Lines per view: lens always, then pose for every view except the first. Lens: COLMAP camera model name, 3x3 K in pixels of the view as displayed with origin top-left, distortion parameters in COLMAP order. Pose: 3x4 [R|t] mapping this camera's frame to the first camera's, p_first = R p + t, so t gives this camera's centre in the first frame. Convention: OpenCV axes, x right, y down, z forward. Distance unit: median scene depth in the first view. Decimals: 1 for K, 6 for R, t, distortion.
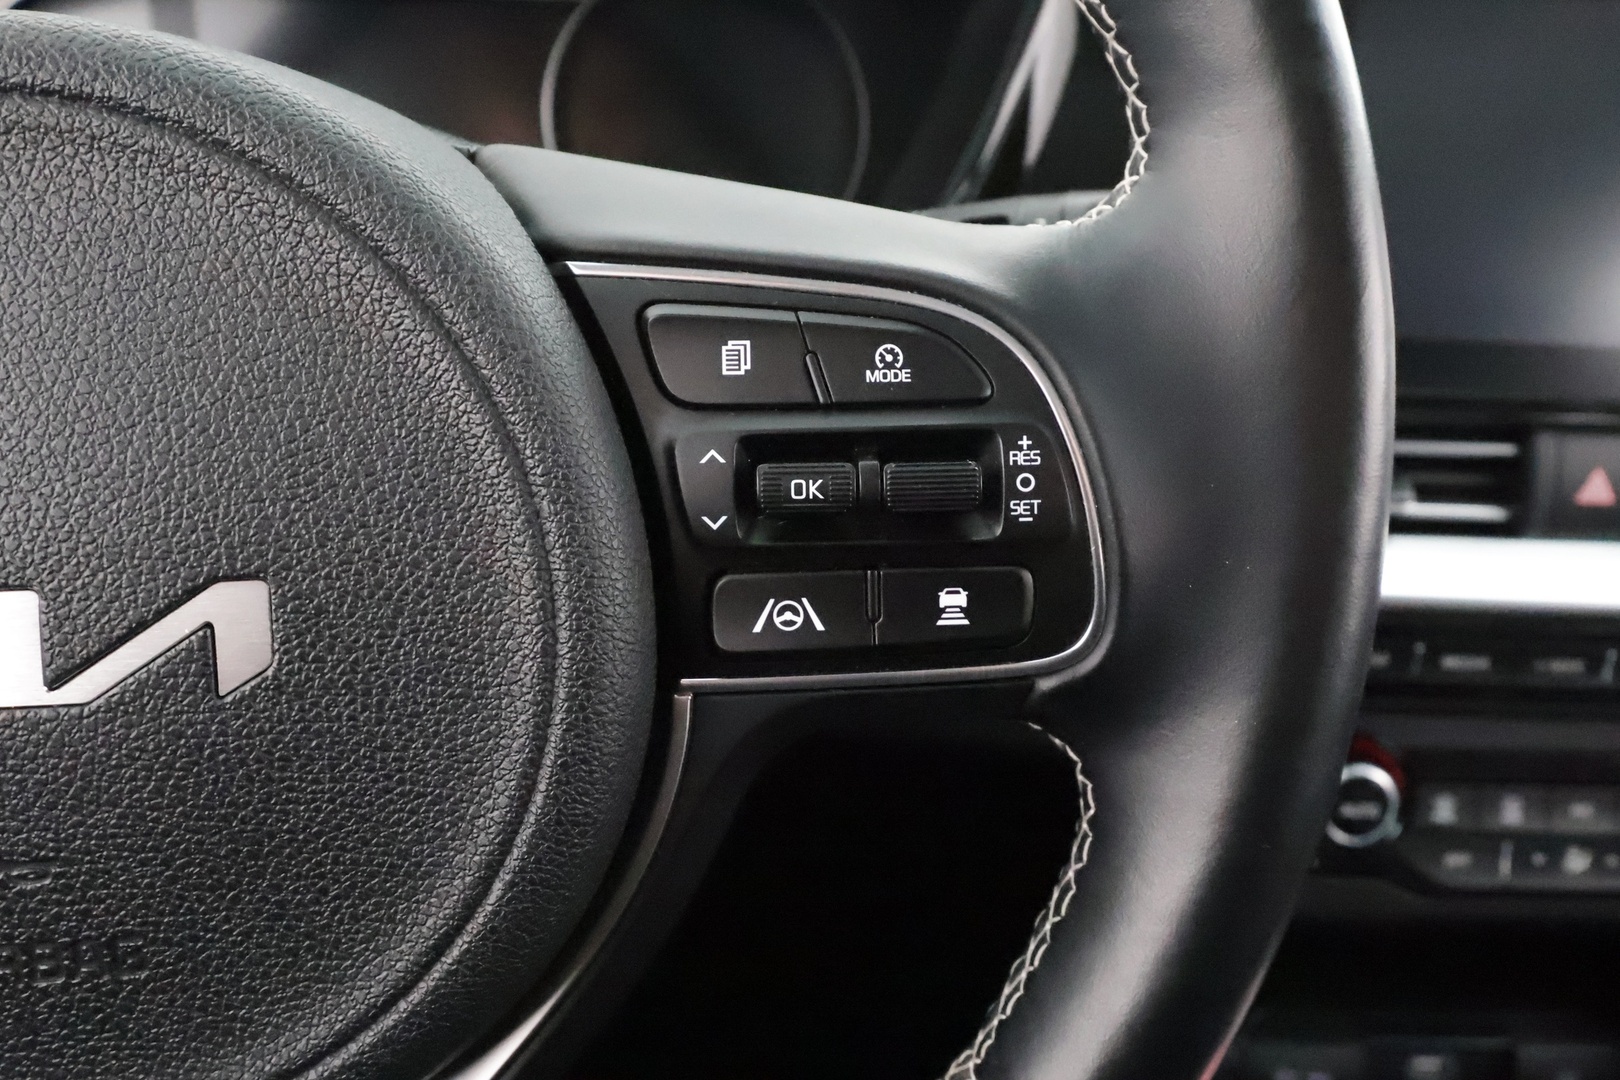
lens RADIAL K [[1283.0, 0, 810.0], [0, 1283.0, 540.0], [0, 0, 1]] dist [0.001308, 0.003106]
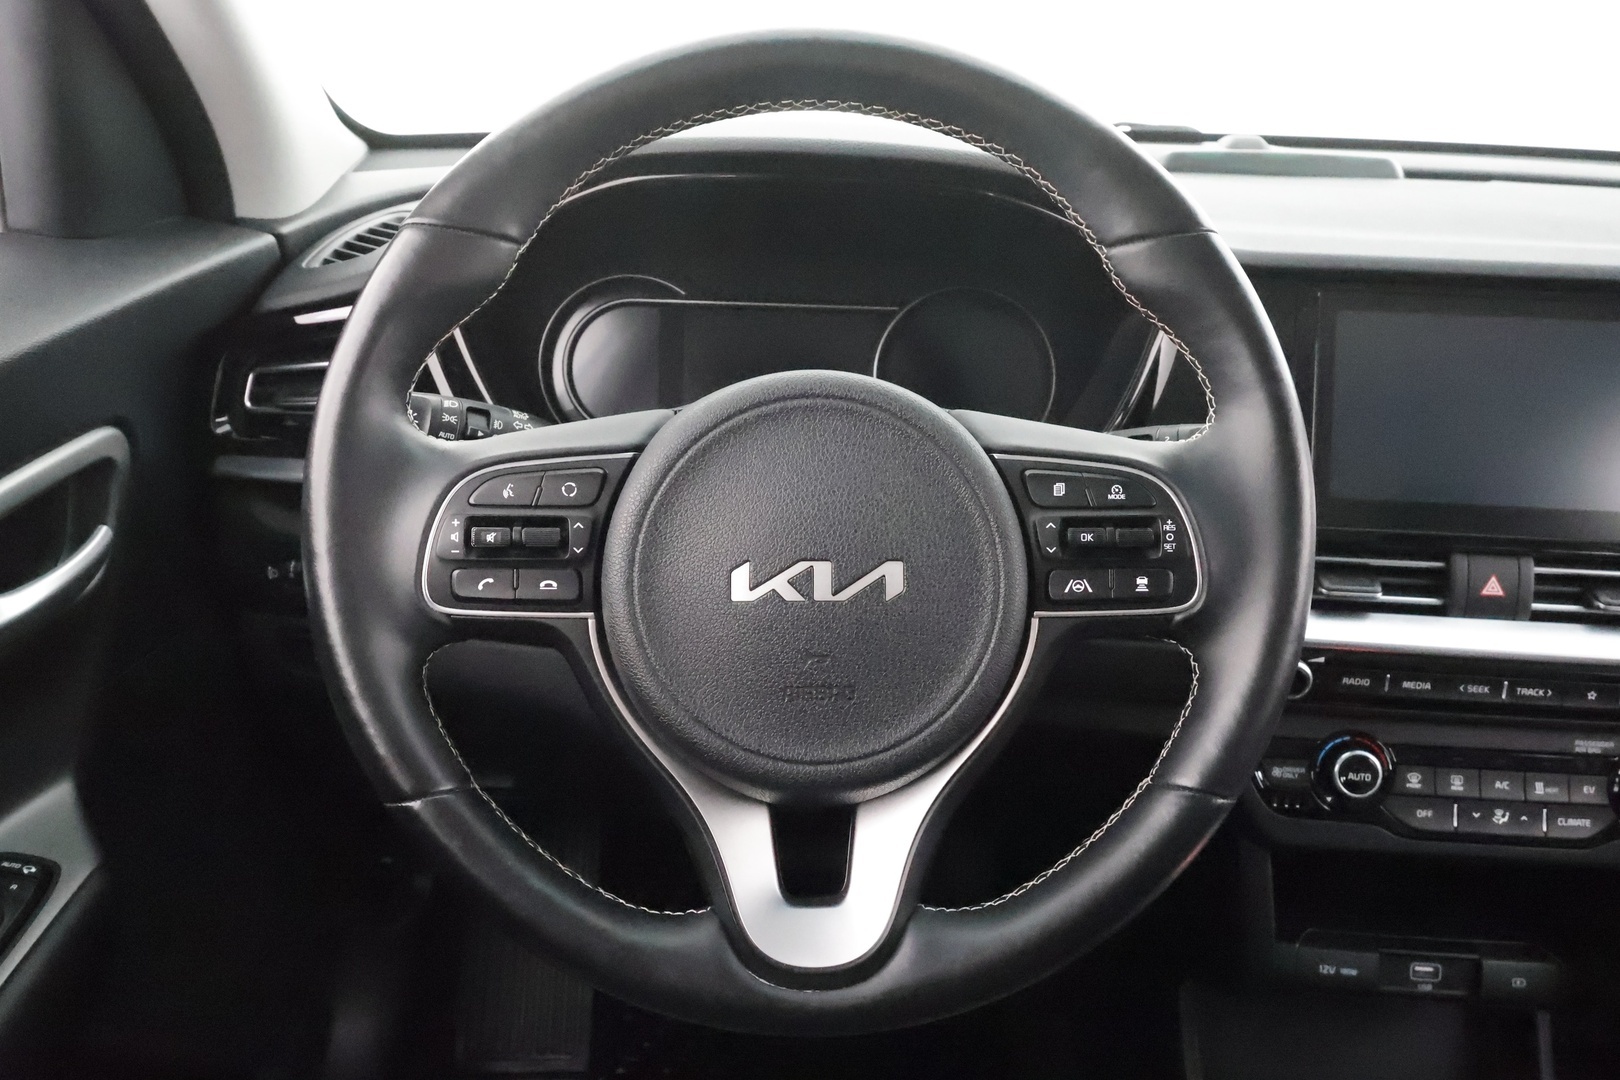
lens RADIAL K [[1186.1, 0, 810.0], [0, 1186.1, 540.0], [0, 0, 1]] dist [0.006017, -0.000326]
pose [[0.995736, 0.013686, -0.091223, -0.344341], [-0.026439, 0.989784, -0.140099, 0.320889], [0.088374, 0.141914, 0.985926, -1.463380]]
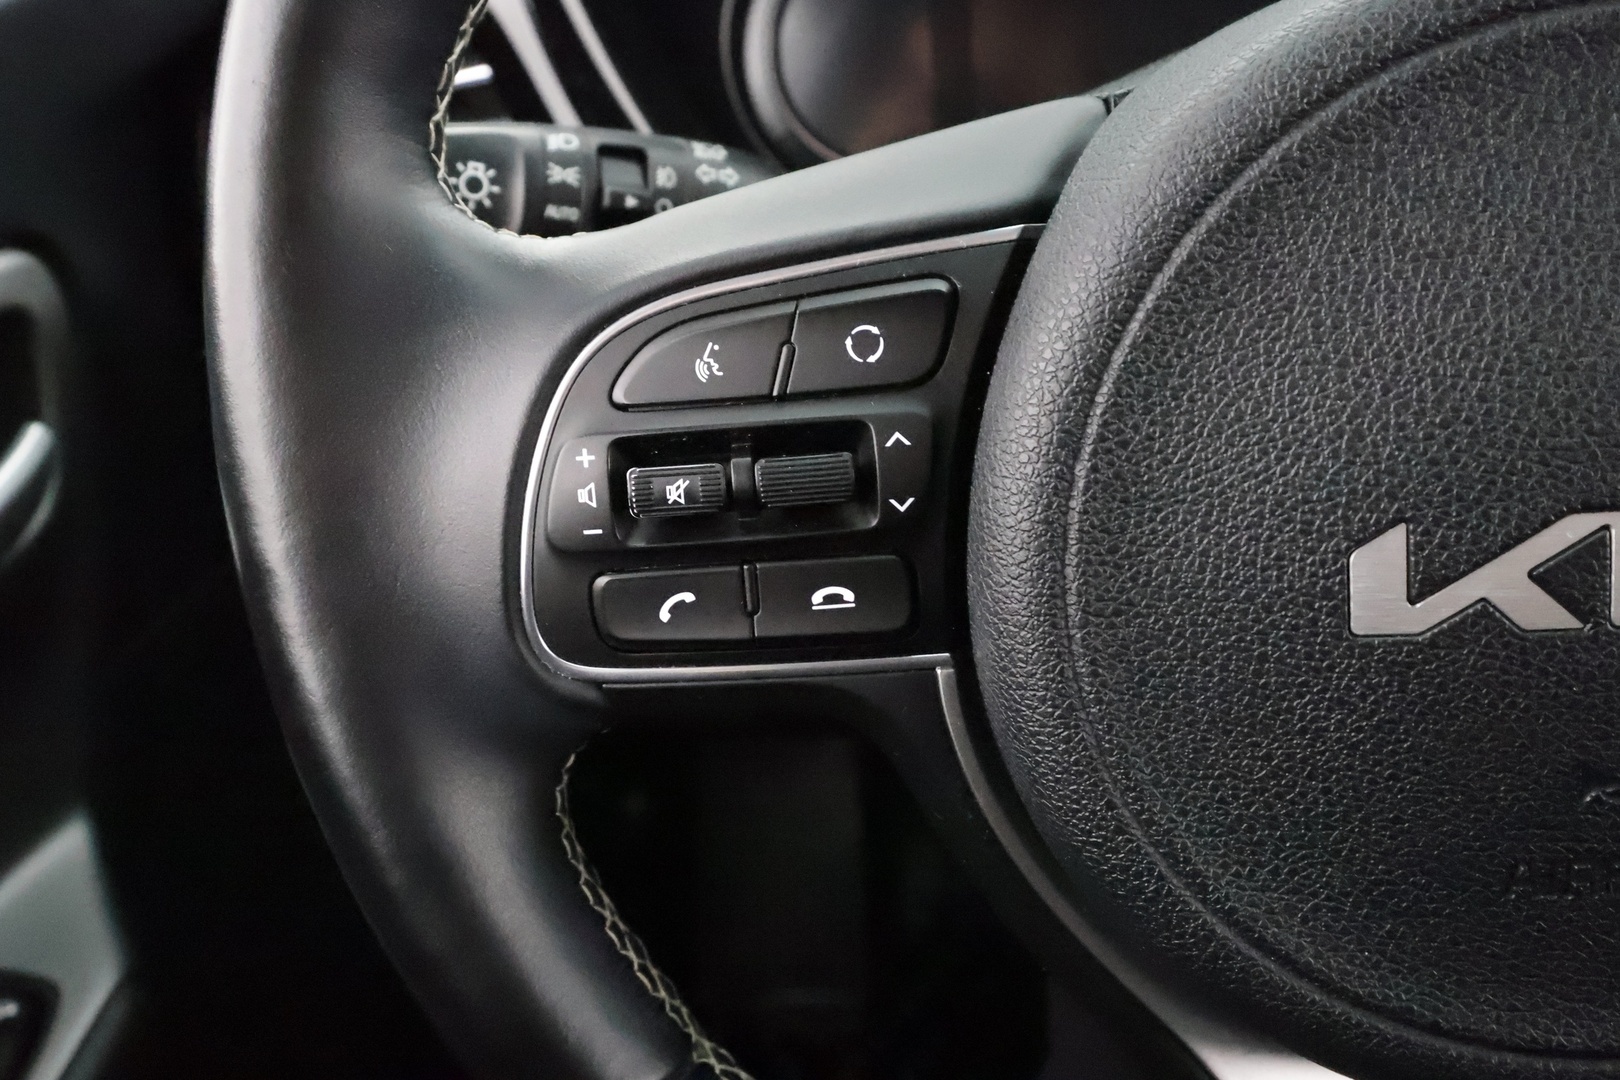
lens RADIAL K [[1283.0, 0, 810.0], [0, 1283.0, 540.0], [0, 0, 1]] dist [0.001308, 0.003106]
pose [[0.965656, -0.019875, -0.259064, -0.843532], [0.038202, 0.997095, 0.065902, -0.023456], [0.257001, -0.073536, 0.963609, -0.105330]]
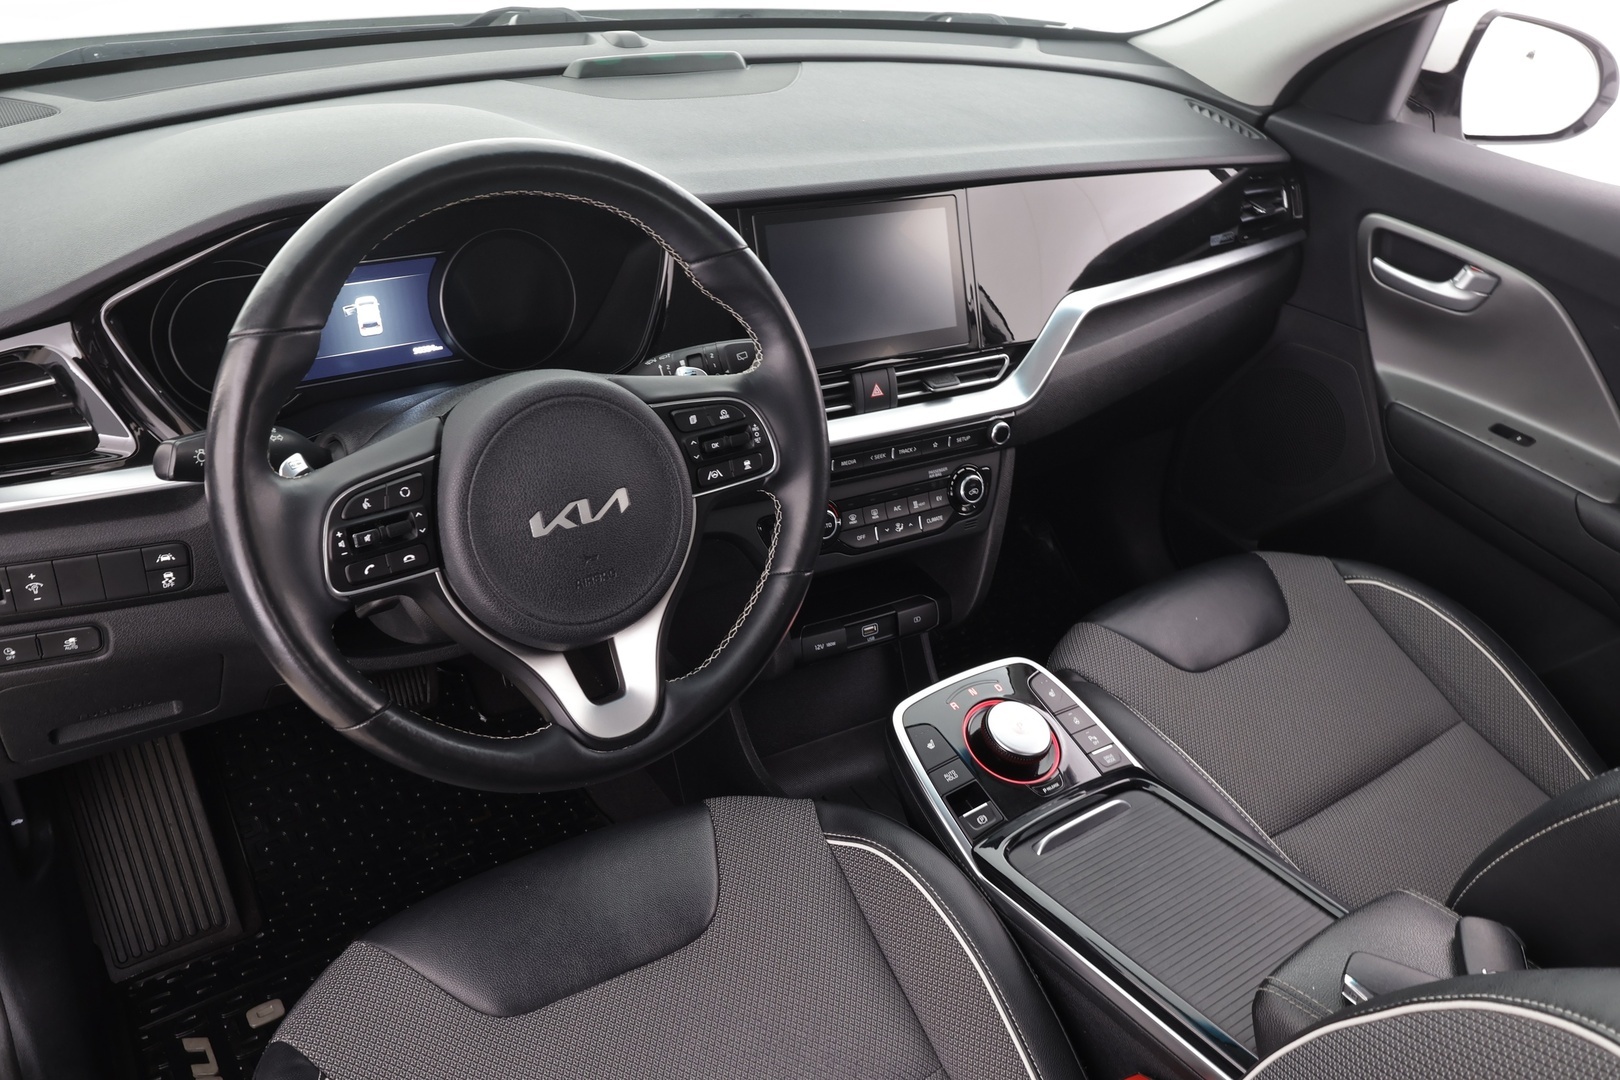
lens RADIAL K [[1283.0, 0, 810.0], [0, 1283.0, 540.0], [0, 0, 1]] dist [0.001308, 0.003106]
pose [[0.876958, -0.233520, 0.420016, -1.637941], [0.204374, 0.972251, 0.113837, -0.157099], [-0.434944, -0.013990, 0.900349, -3.125128]]
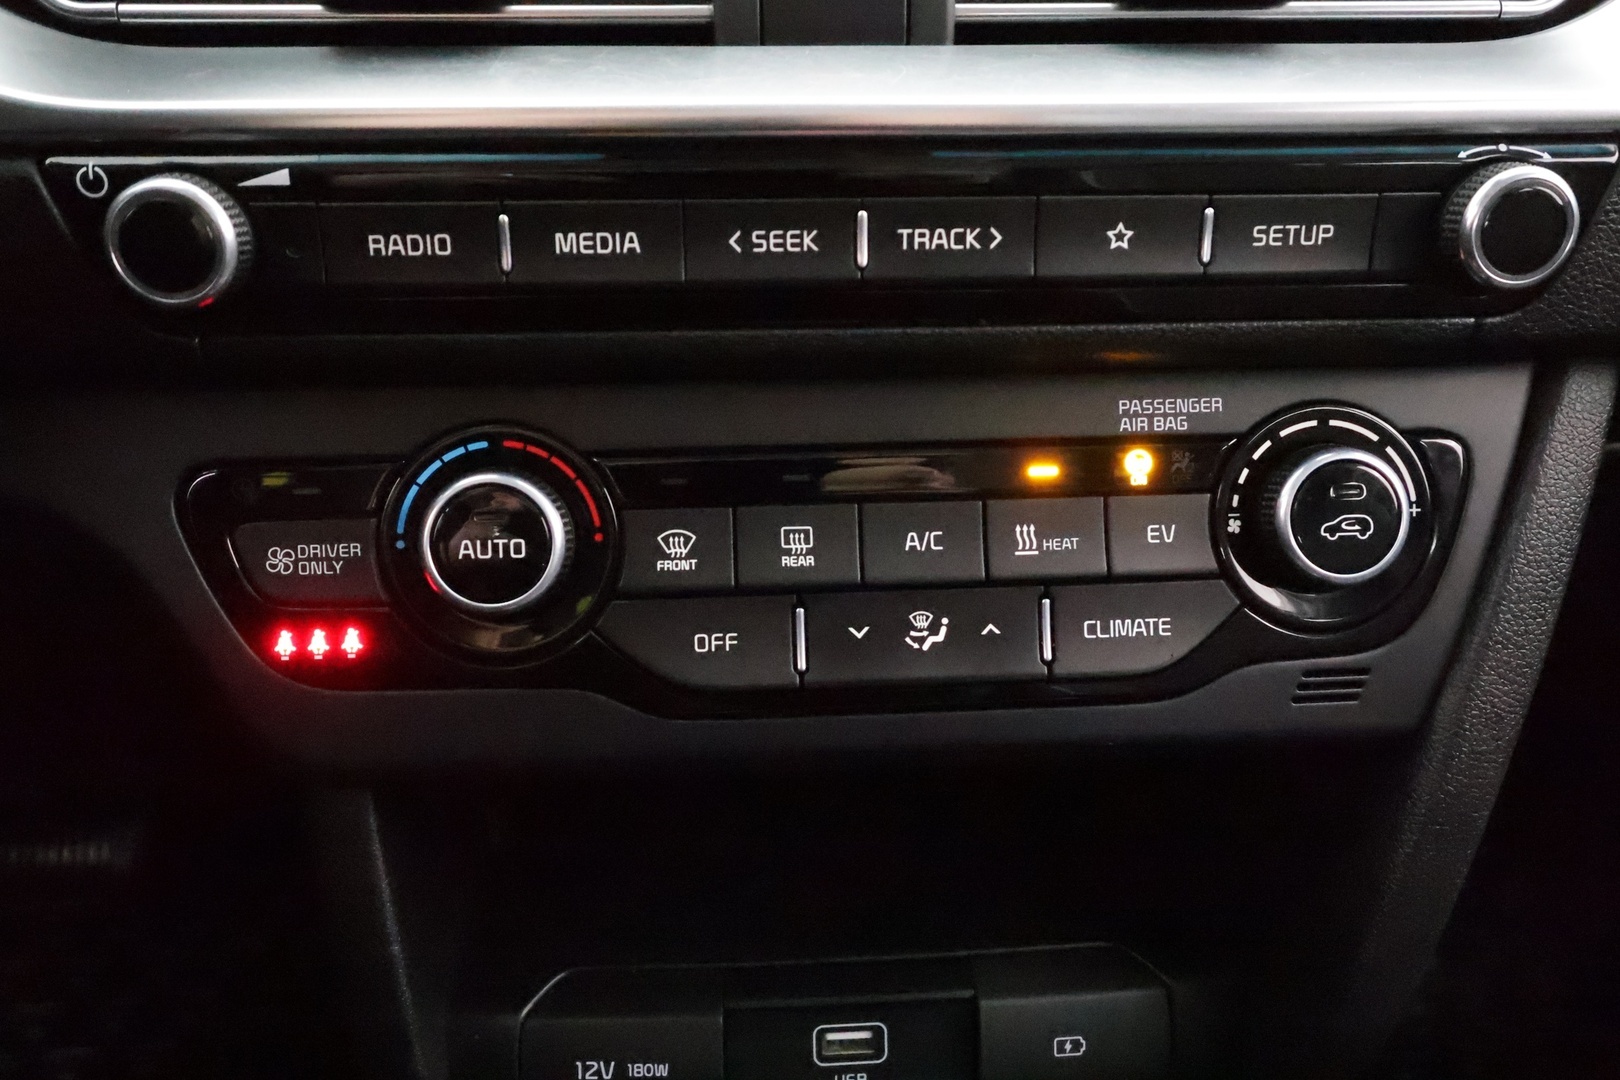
lens RADIAL K [[1283.0, 0, 810.0], [0, 1283.0, 540.0], [0, 0, 1]] dist [0.001308, 0.003106]
pose [[0.998005, -0.062941, 0.004846, 1.281831], [0.063127, 0.994959, -0.077920, 0.590559], [0.000083, 0.078070, 0.996948, 0.992863]]
